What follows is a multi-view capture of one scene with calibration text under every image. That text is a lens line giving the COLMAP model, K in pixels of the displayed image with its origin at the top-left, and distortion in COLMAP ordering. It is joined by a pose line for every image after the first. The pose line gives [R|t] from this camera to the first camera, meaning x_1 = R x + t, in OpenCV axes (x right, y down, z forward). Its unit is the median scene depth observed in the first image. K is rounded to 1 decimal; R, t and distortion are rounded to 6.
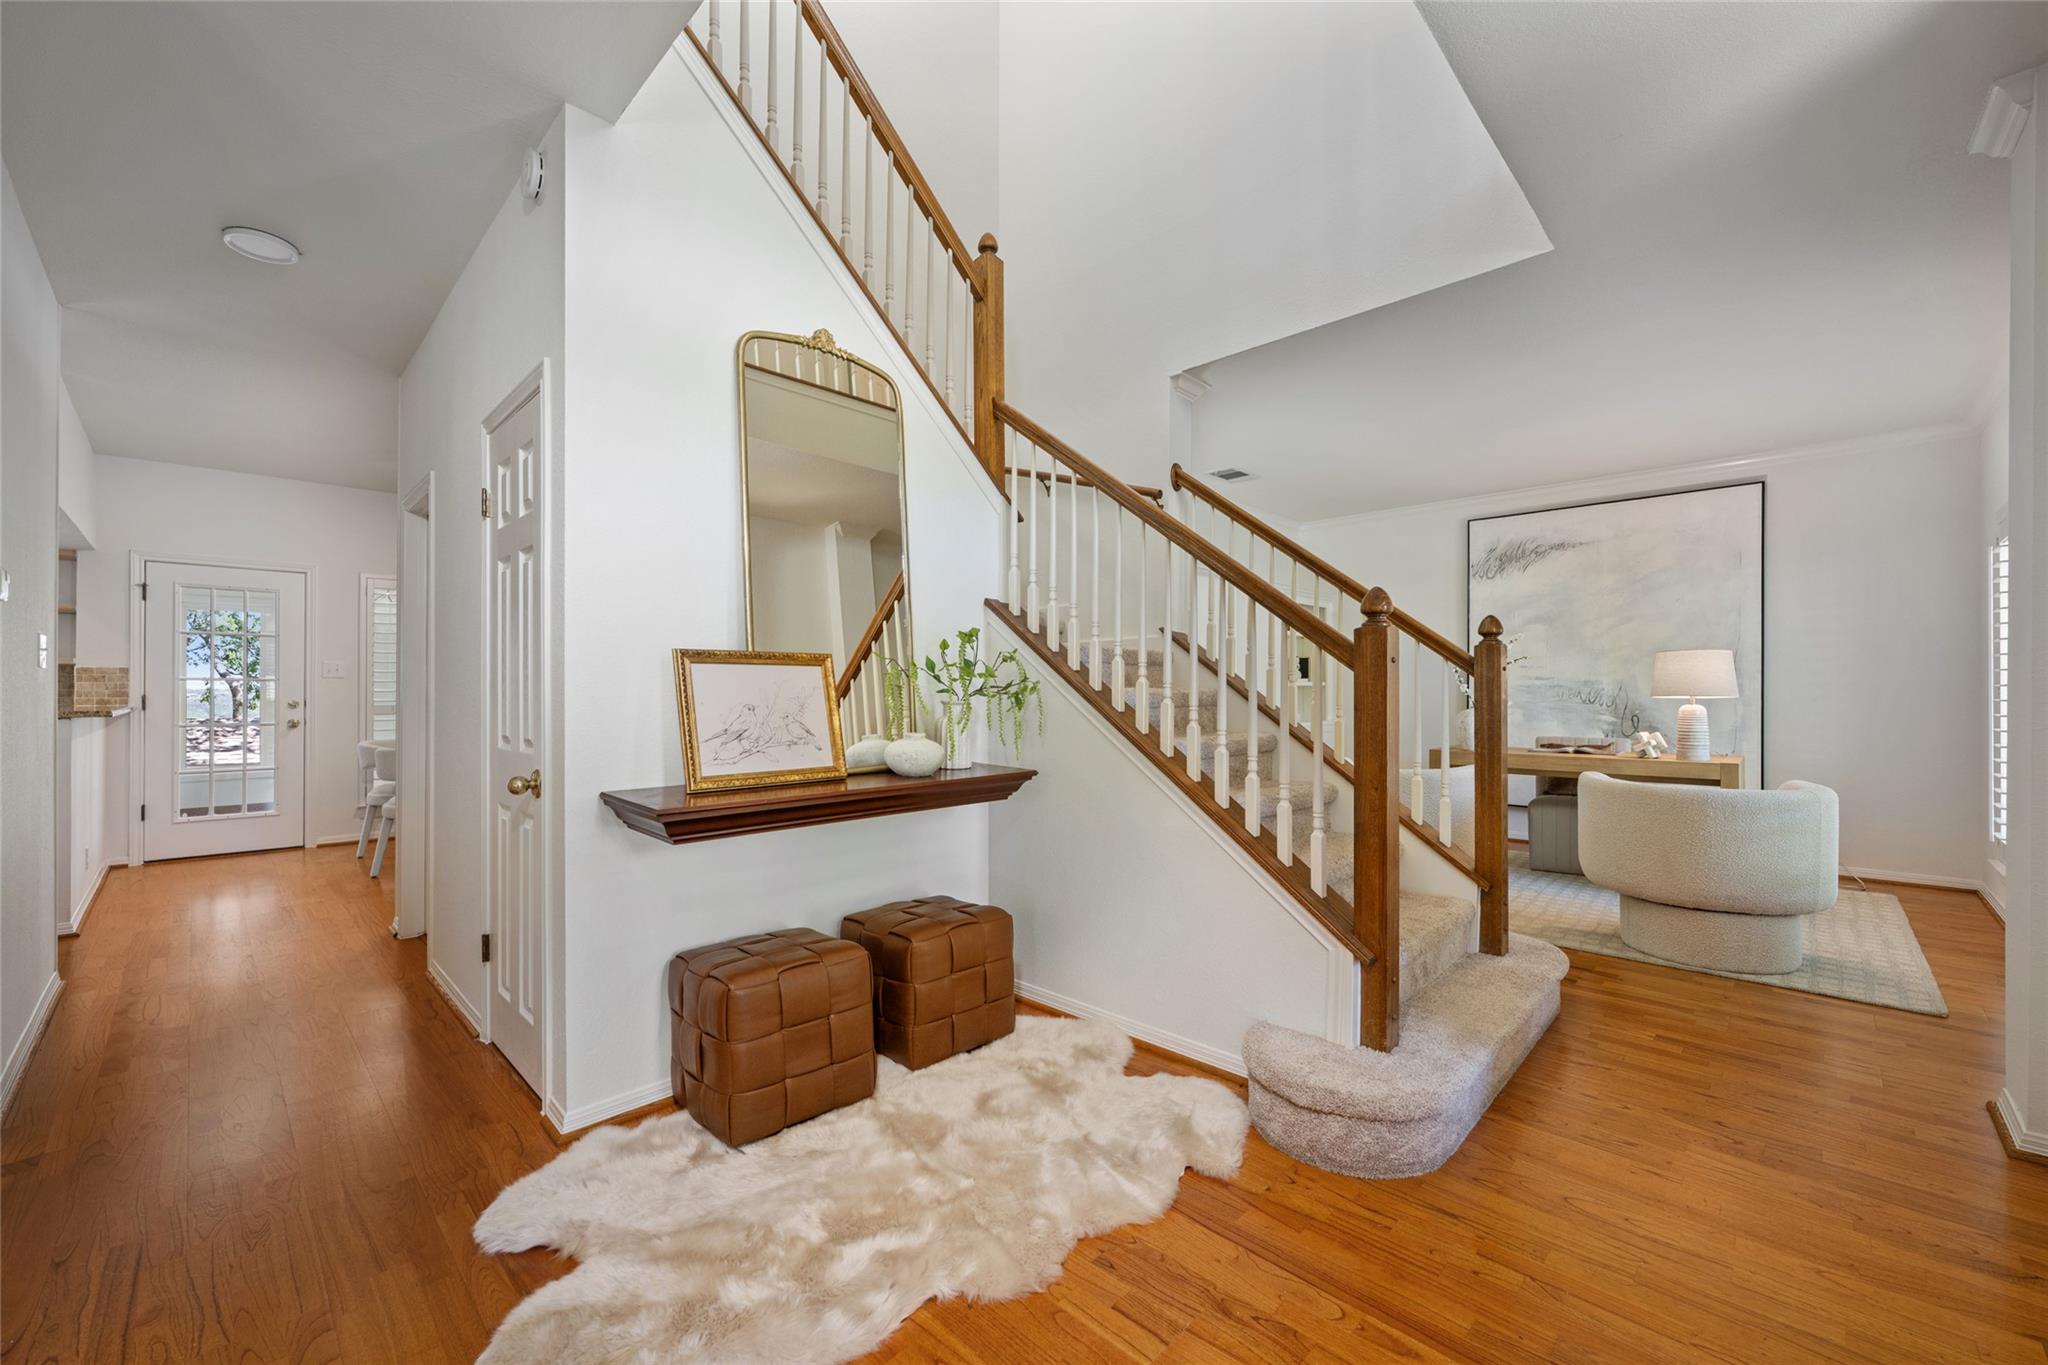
lens RADIAL K [[810.0, 0, 1023.8], [0, 810.0, 686.2], [0, 0, 1]] dist [0.000211, 0.000014]
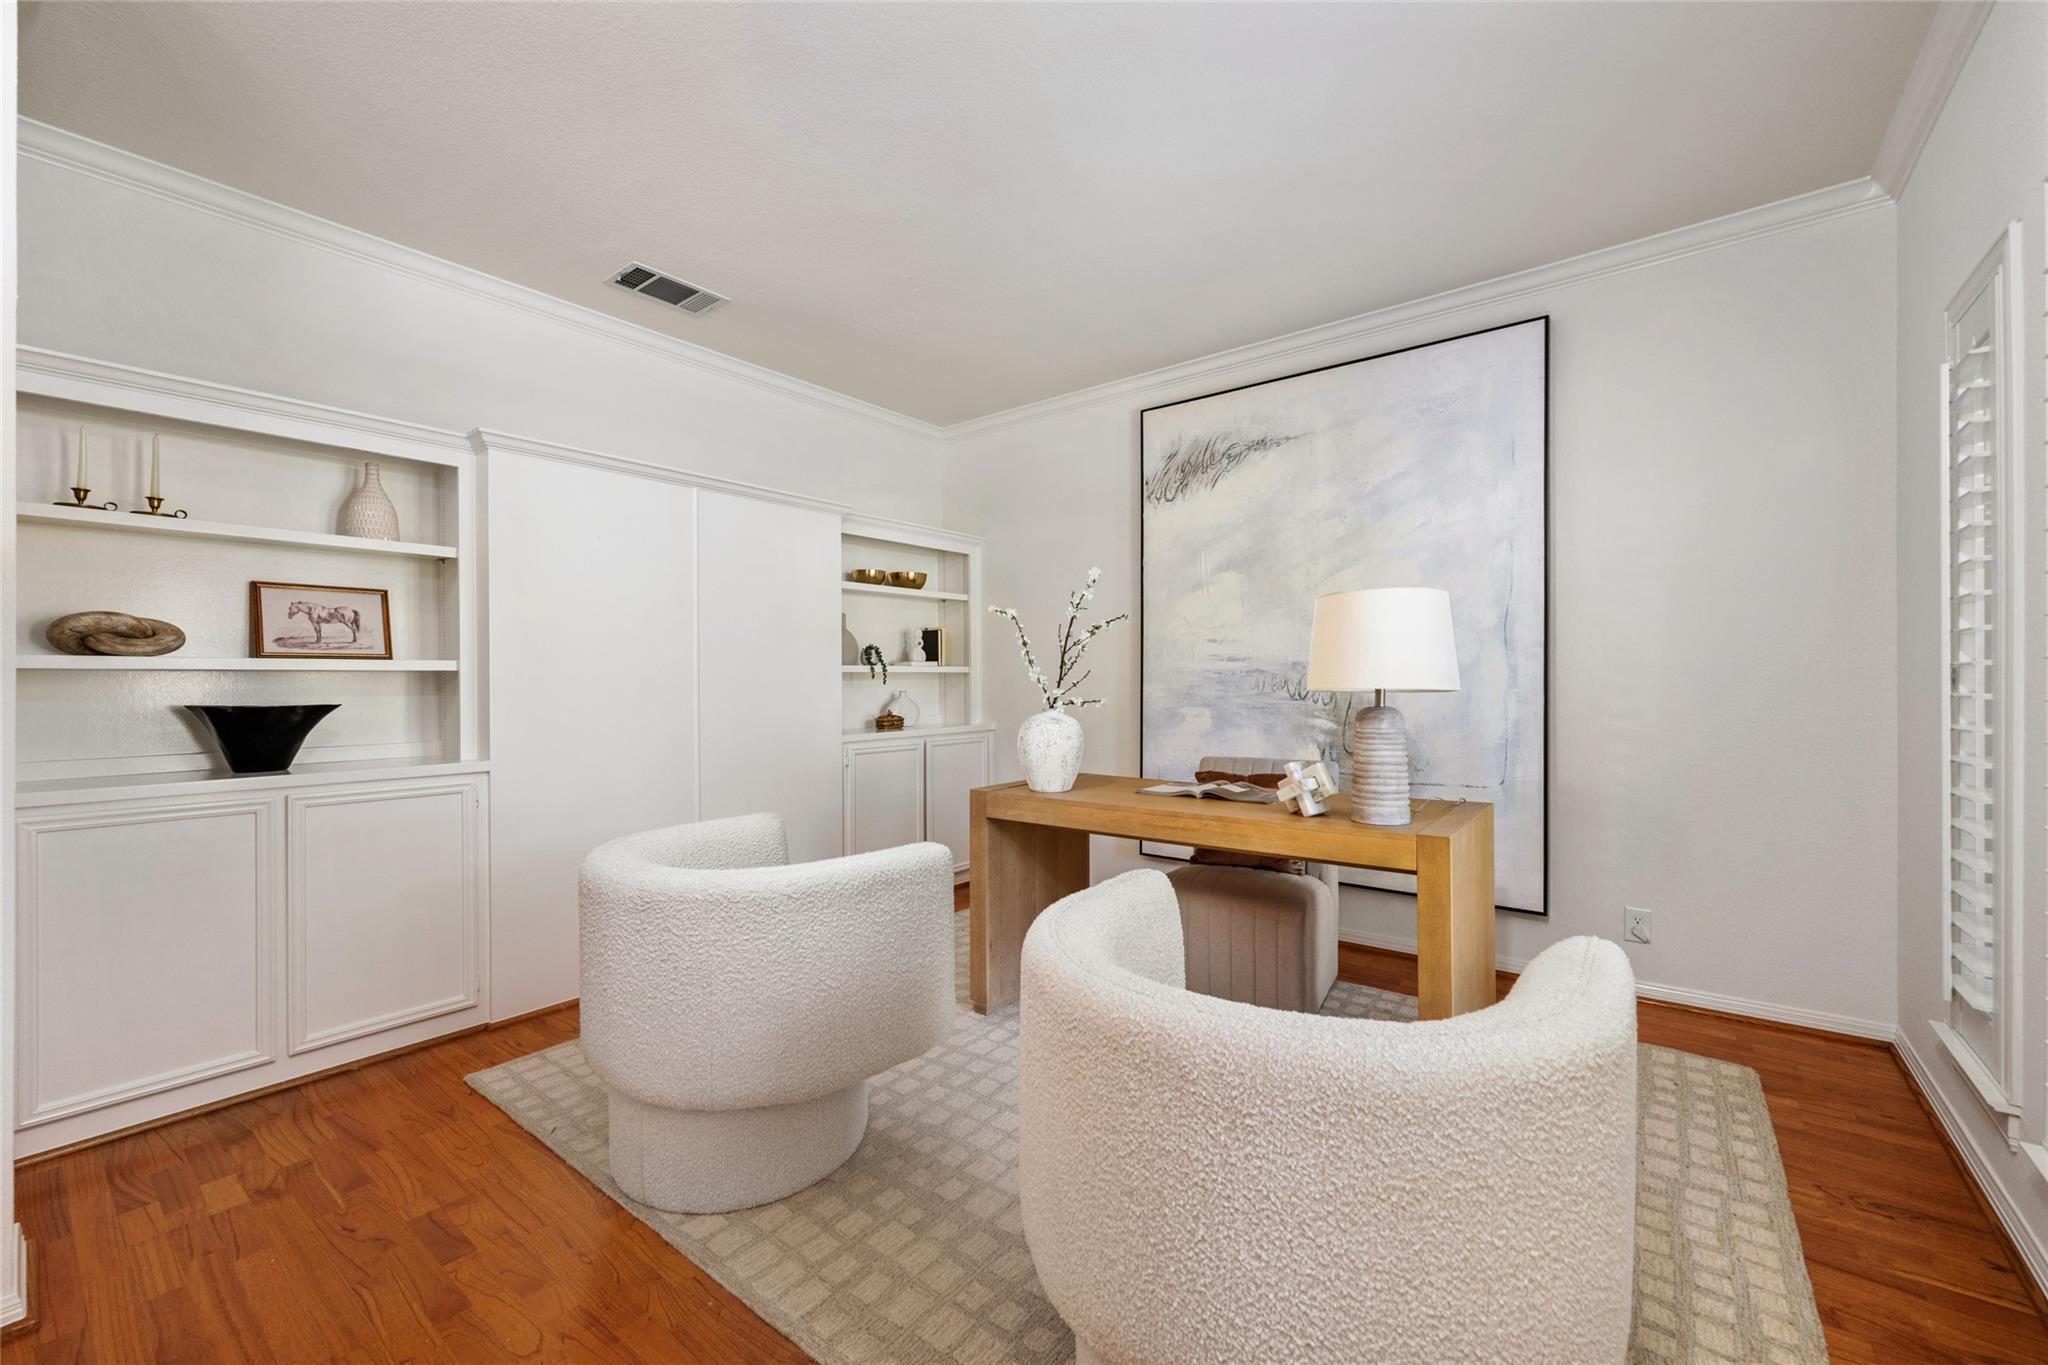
lens RADIAL K [[814.7, 0, 1021.3], [0, 814.7, 680.4], [0, 0, 1]] dist [-0.009719, -0.000110]
pose [[0.995191, -0.001915, 0.097932, 0.416969], [0.001739, 0.999997, 0.001880, 0.005337], [-0.097935, -0.001700, 0.995191, 0.398882]]
